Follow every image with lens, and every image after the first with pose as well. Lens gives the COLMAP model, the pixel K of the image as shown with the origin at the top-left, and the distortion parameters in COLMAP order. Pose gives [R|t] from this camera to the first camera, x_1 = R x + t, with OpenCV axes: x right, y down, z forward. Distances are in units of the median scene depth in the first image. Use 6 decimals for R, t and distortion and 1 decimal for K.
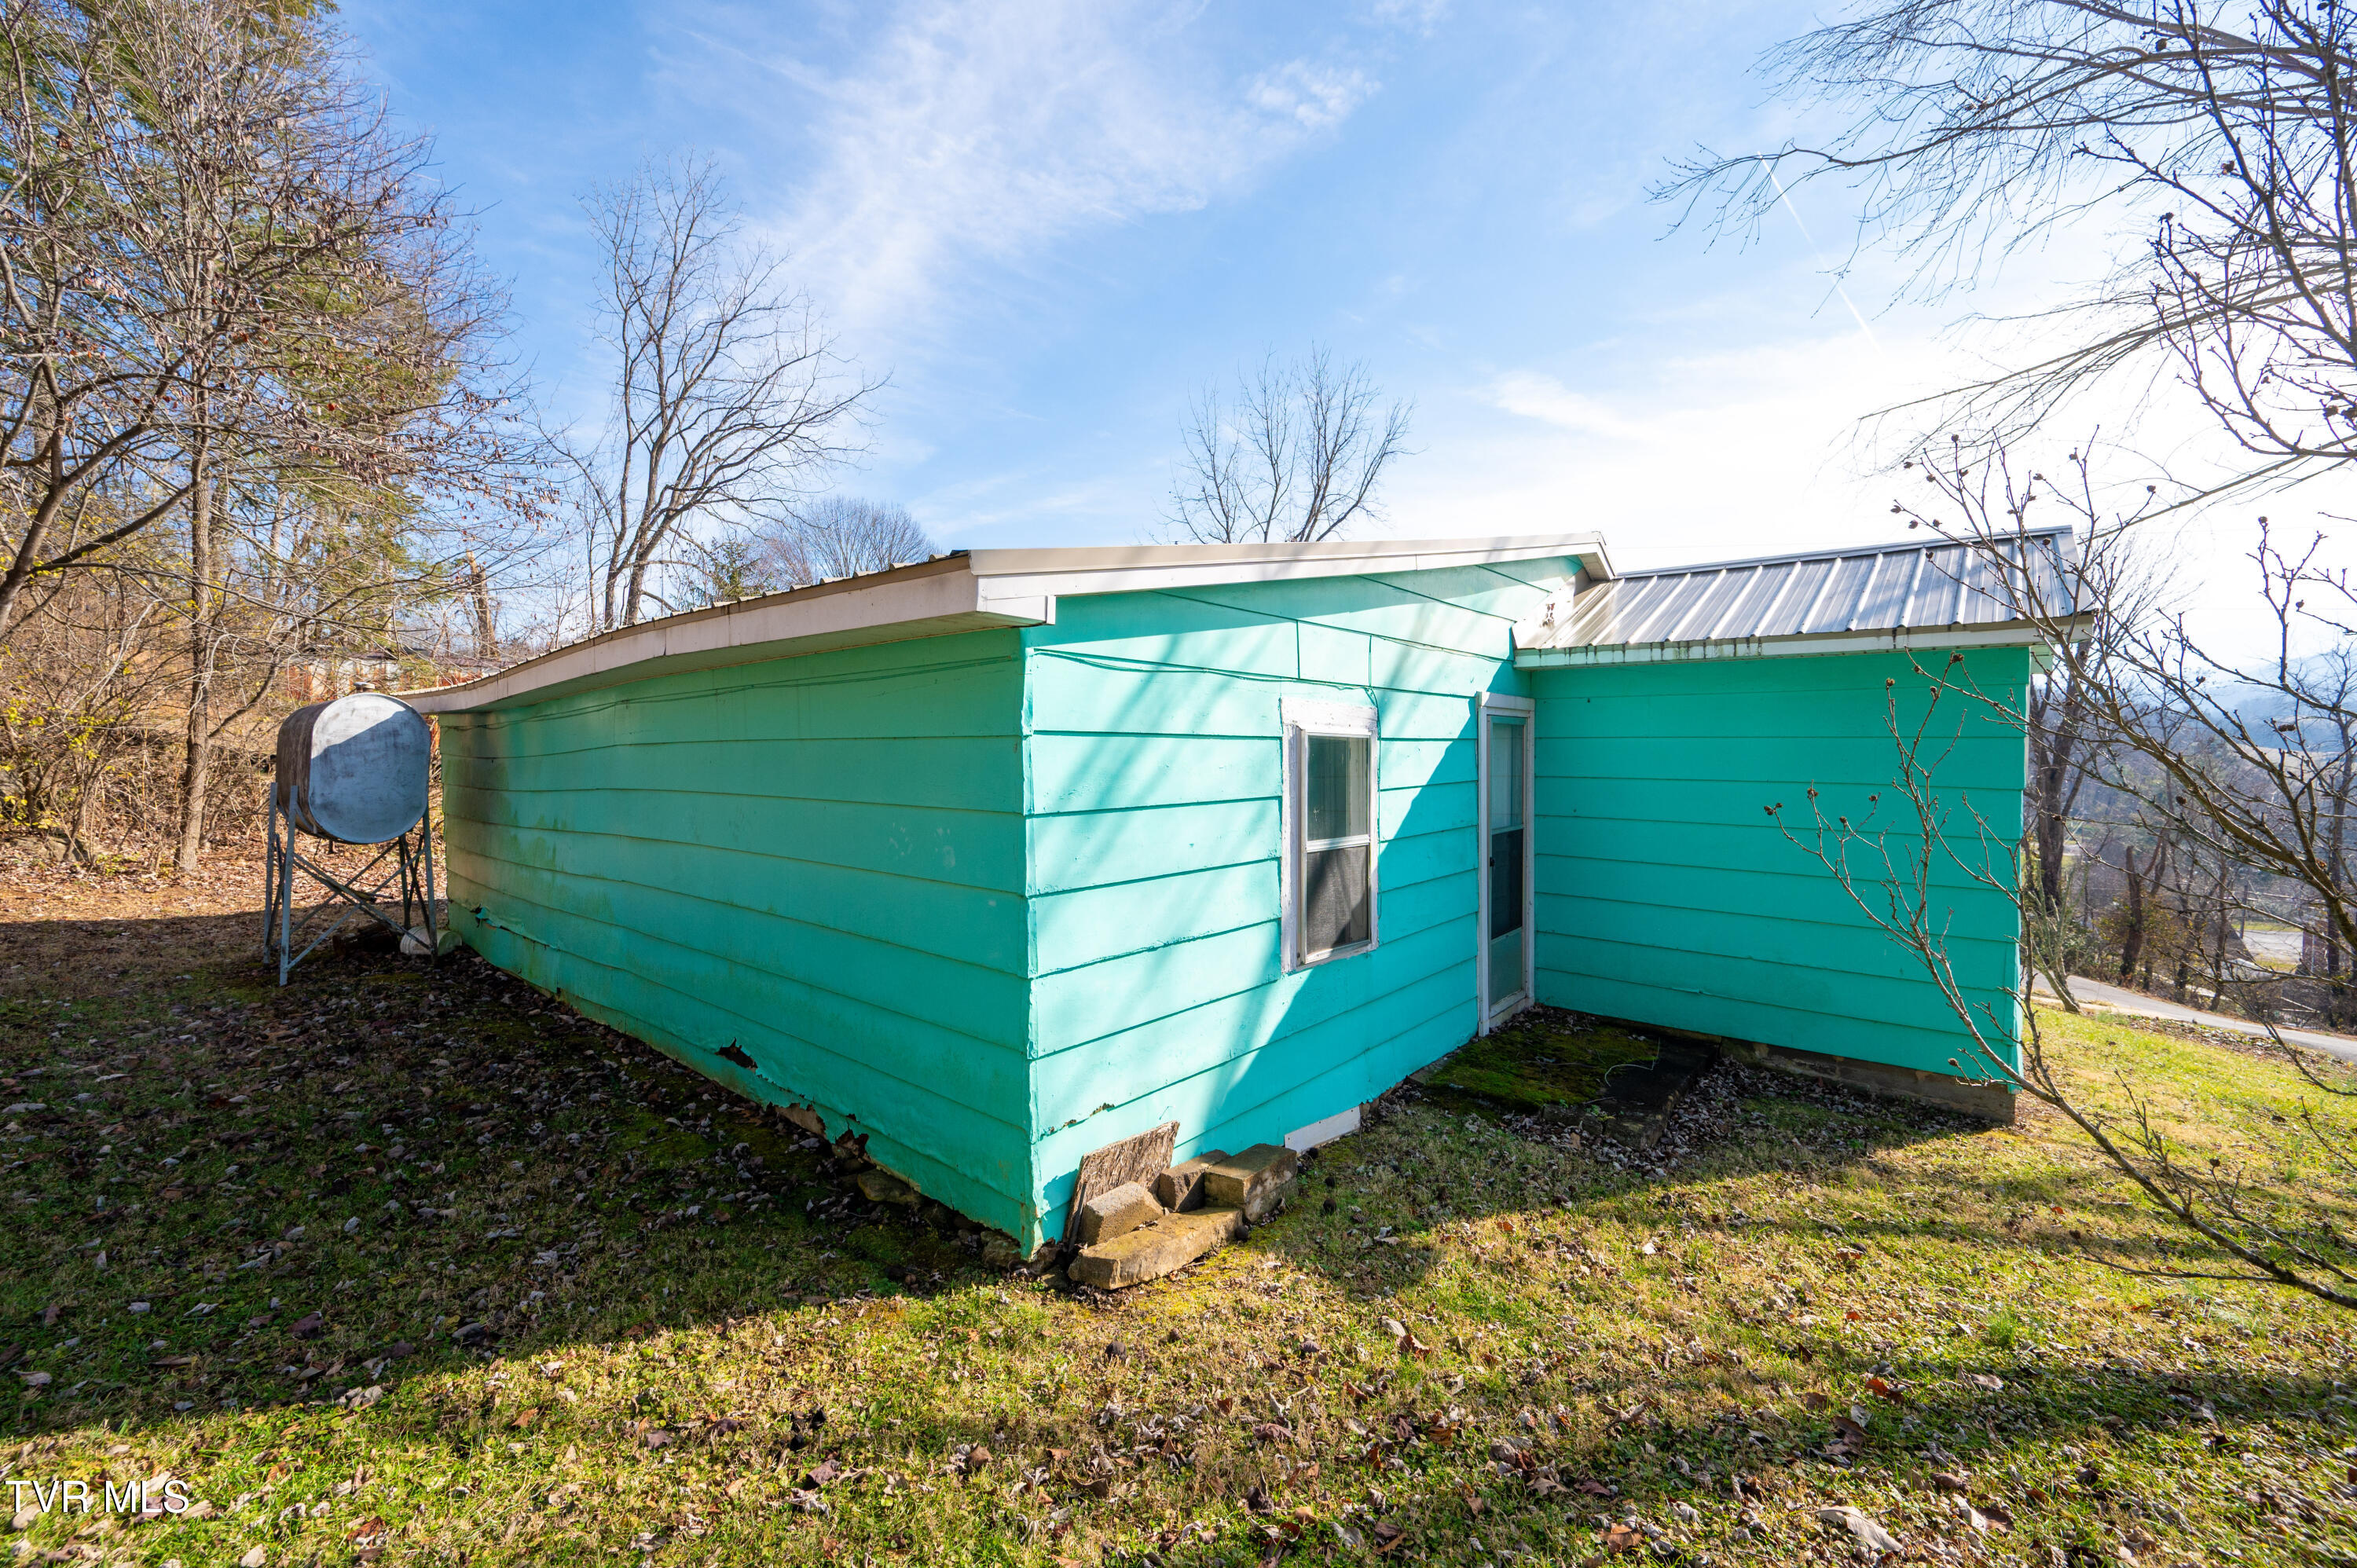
lens RADIAL K [[928.3, 0, 1184.8], [0, 928.3, 784.8], [0, 0, 1]] dist [-0.001964, 0.000186]
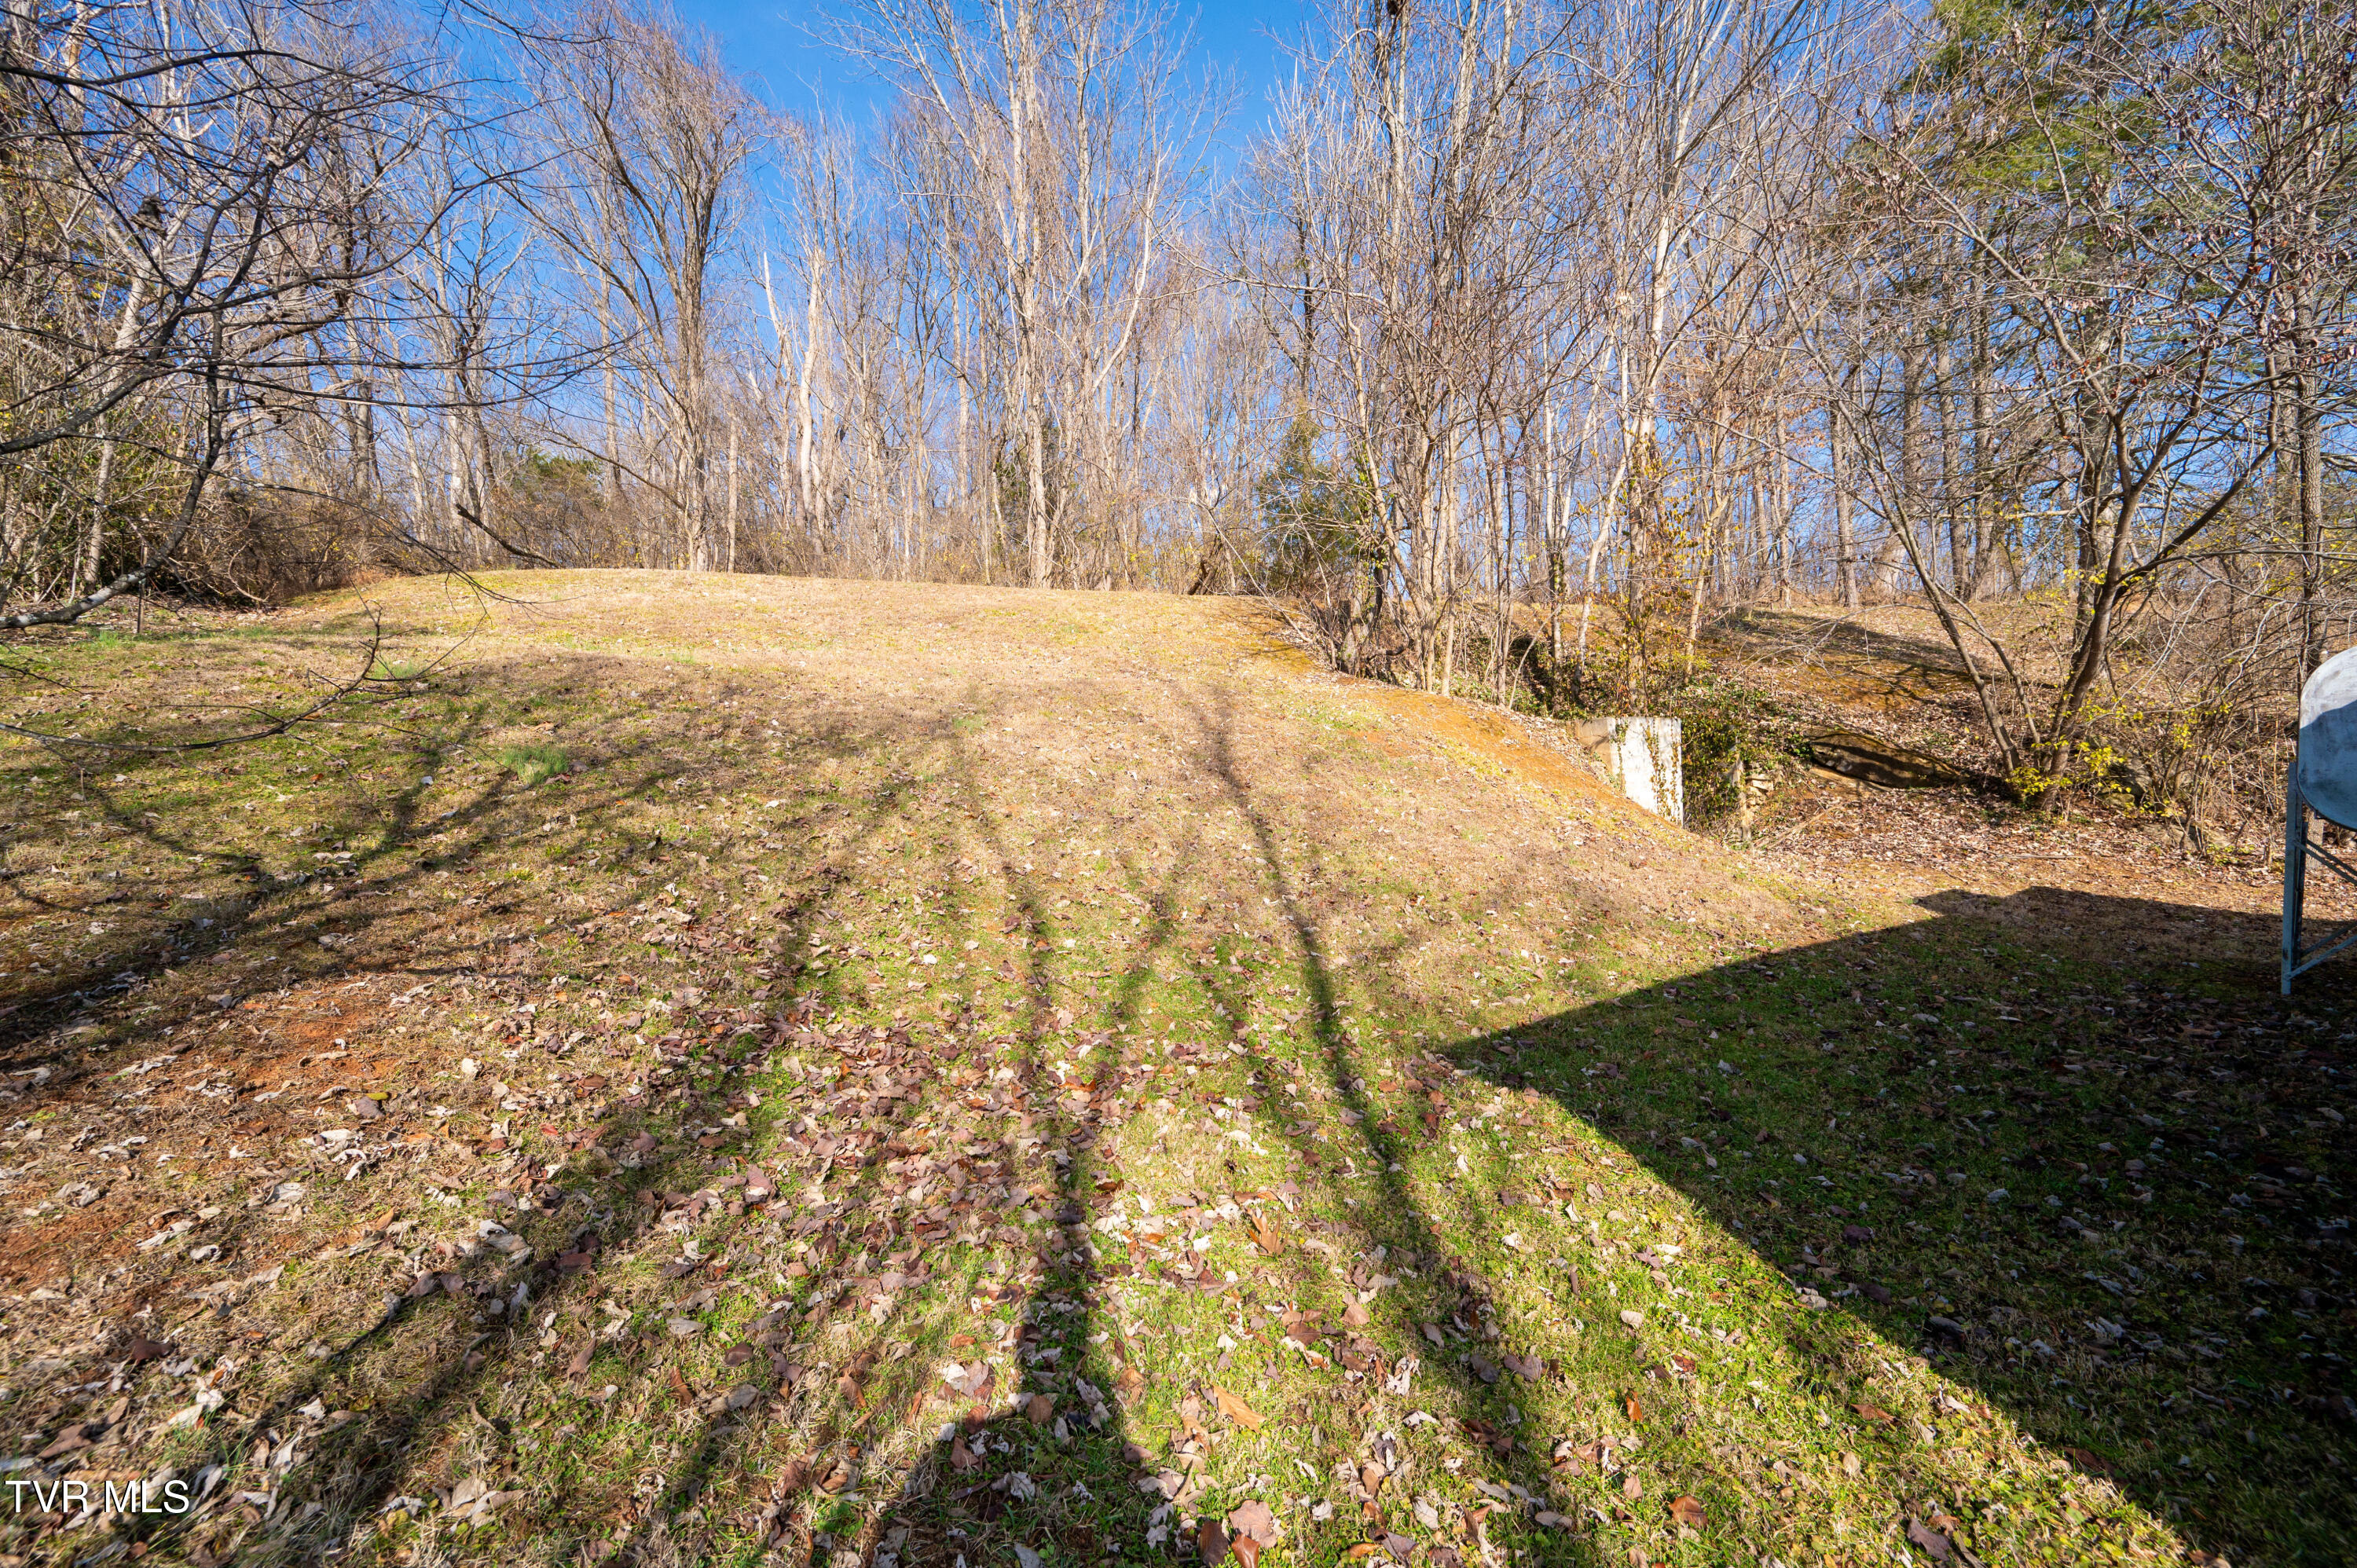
lens RADIAL K [[928.3, 0, 1174.9], [0, 928.3, 785.2], [0, 0, 1]] dist [-0.001964, 0.000186]
pose [[-0.251788, -0.009670, -0.967734, 0.111205], [-0.005561, 0.999948, -0.008545, 0.032817], [0.967766, 0.003230, -0.251829, 0.200643]]
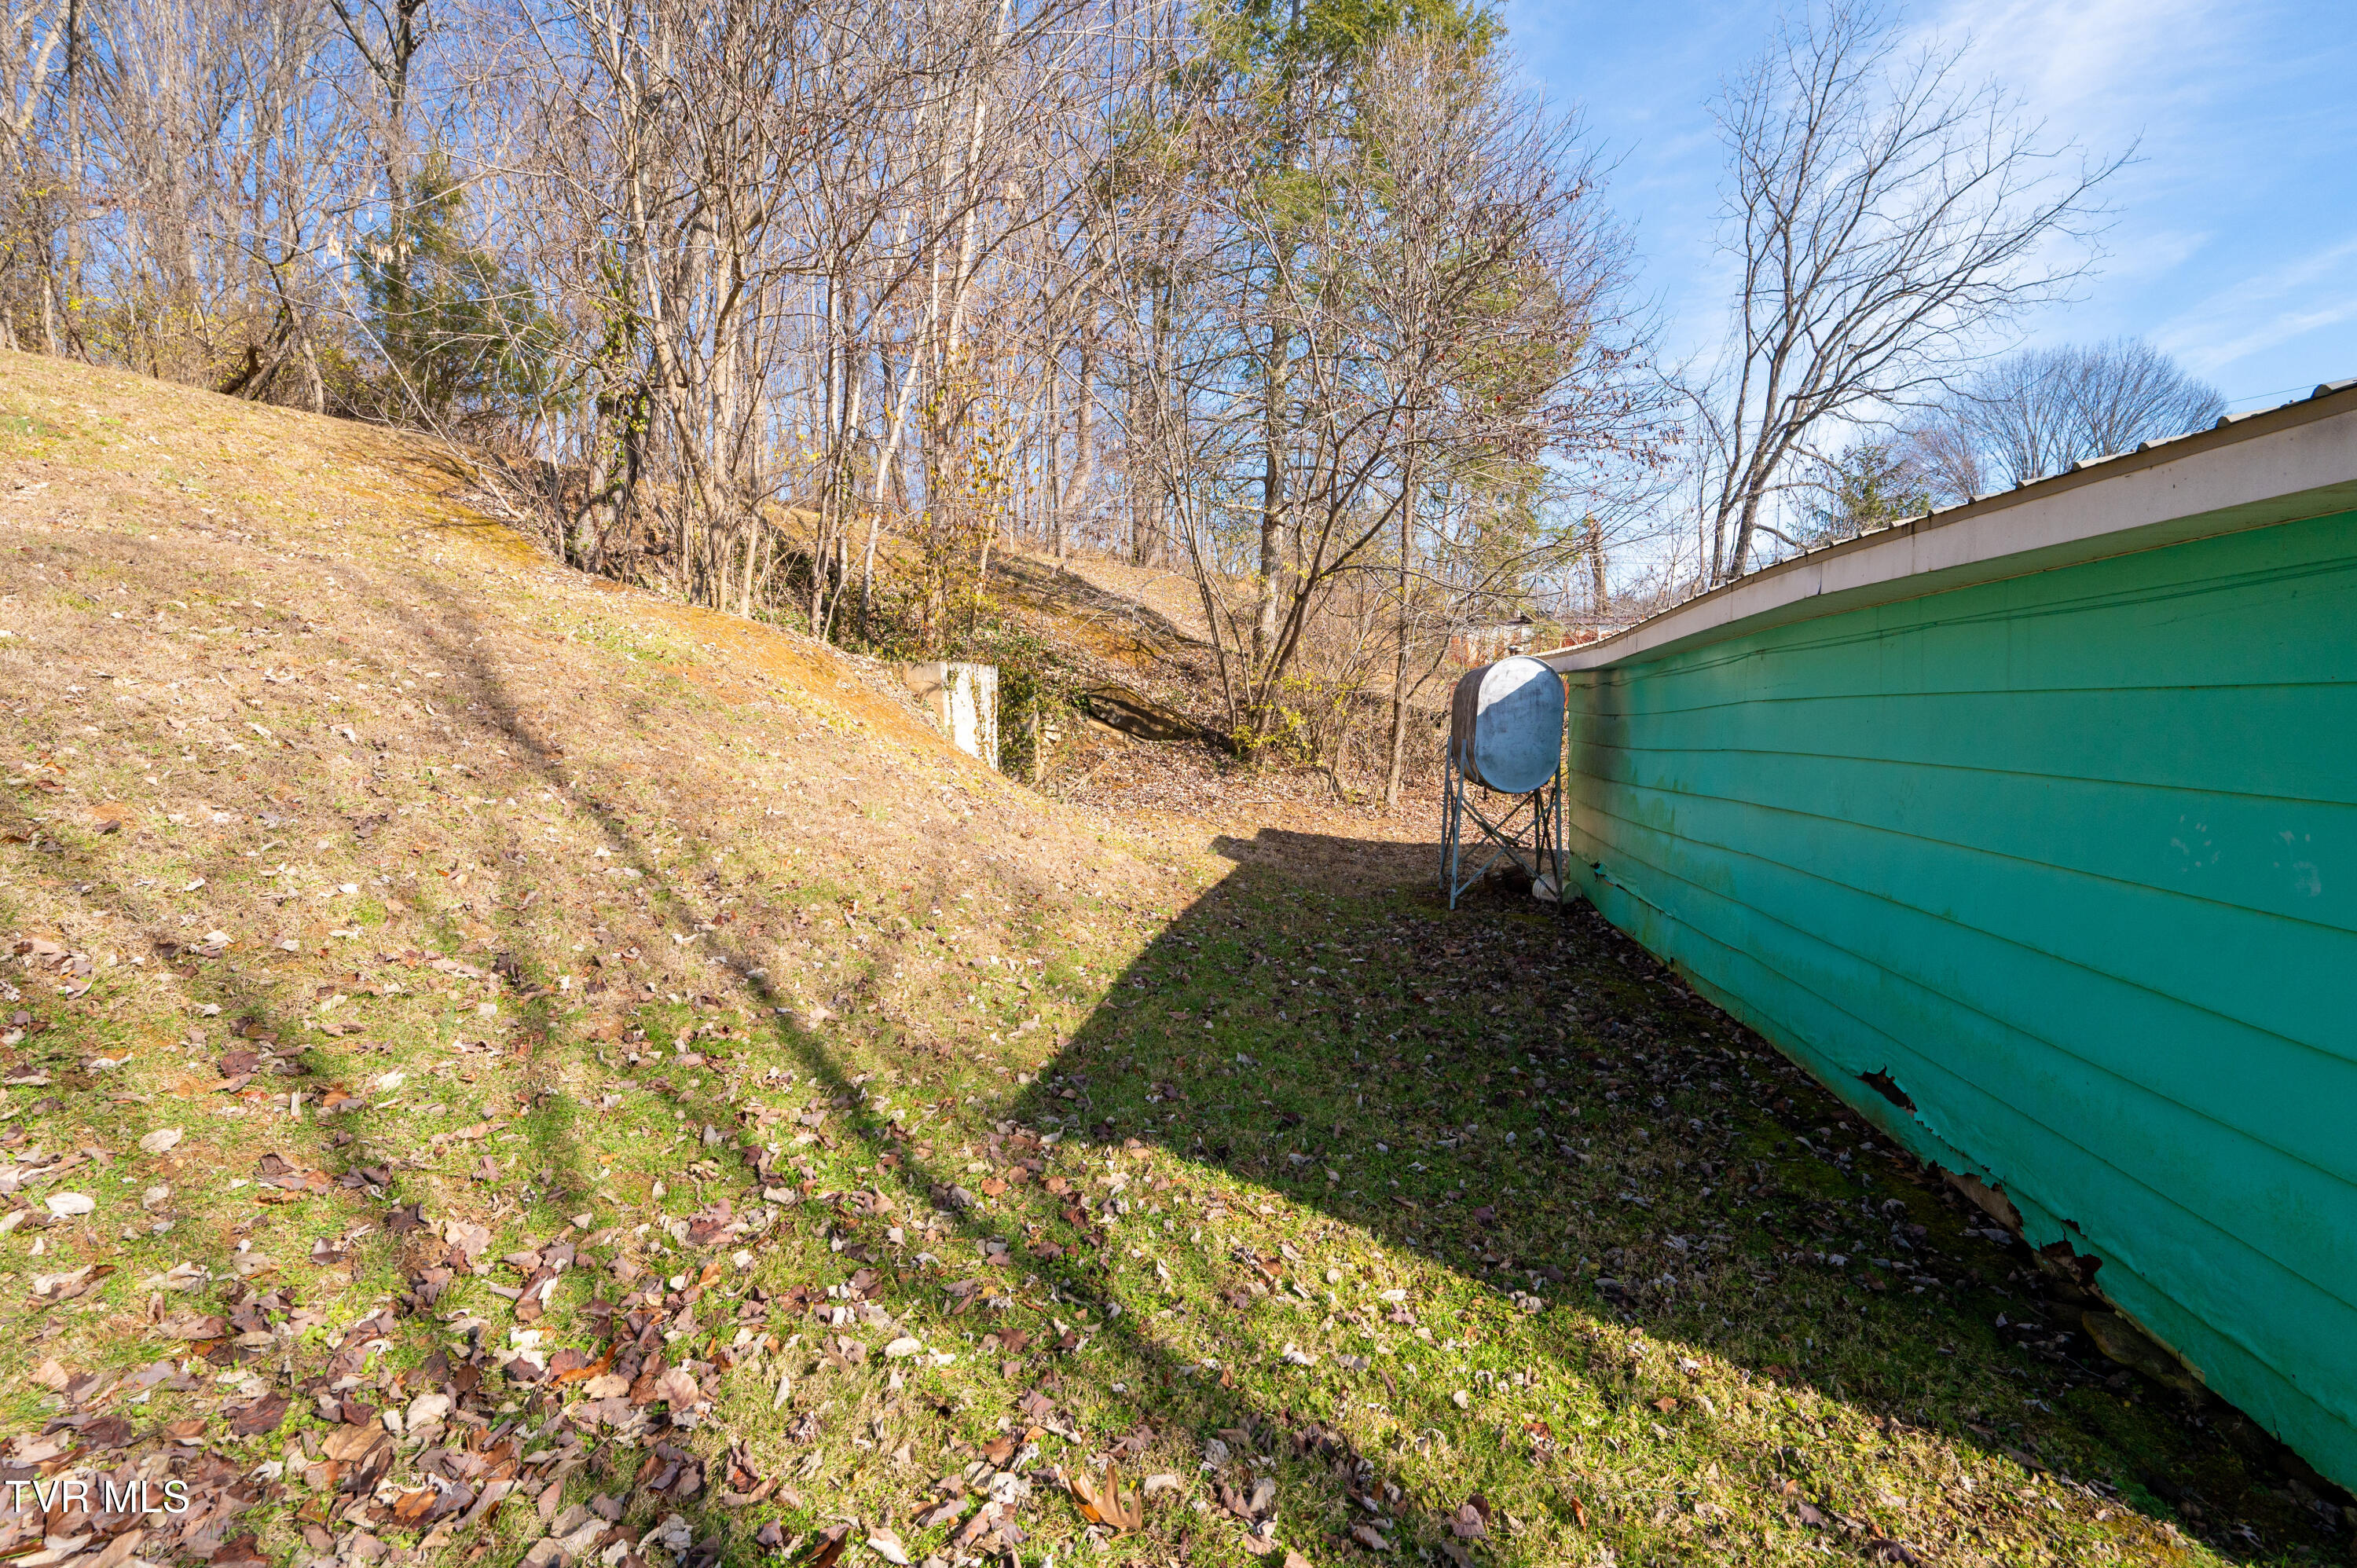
lens RADIAL K [[1057.4, 0, 1169.9], [0, 1057.4, 780.4], [0, 0, 1]] dist [0.000538, -0.000880]
pose [[0.524288, 0.053331, -0.849869, -0.028959], [-0.024772, 0.998570, 0.047381, -0.001011], [0.851181, -0.003788, 0.524859, -0.004418]]
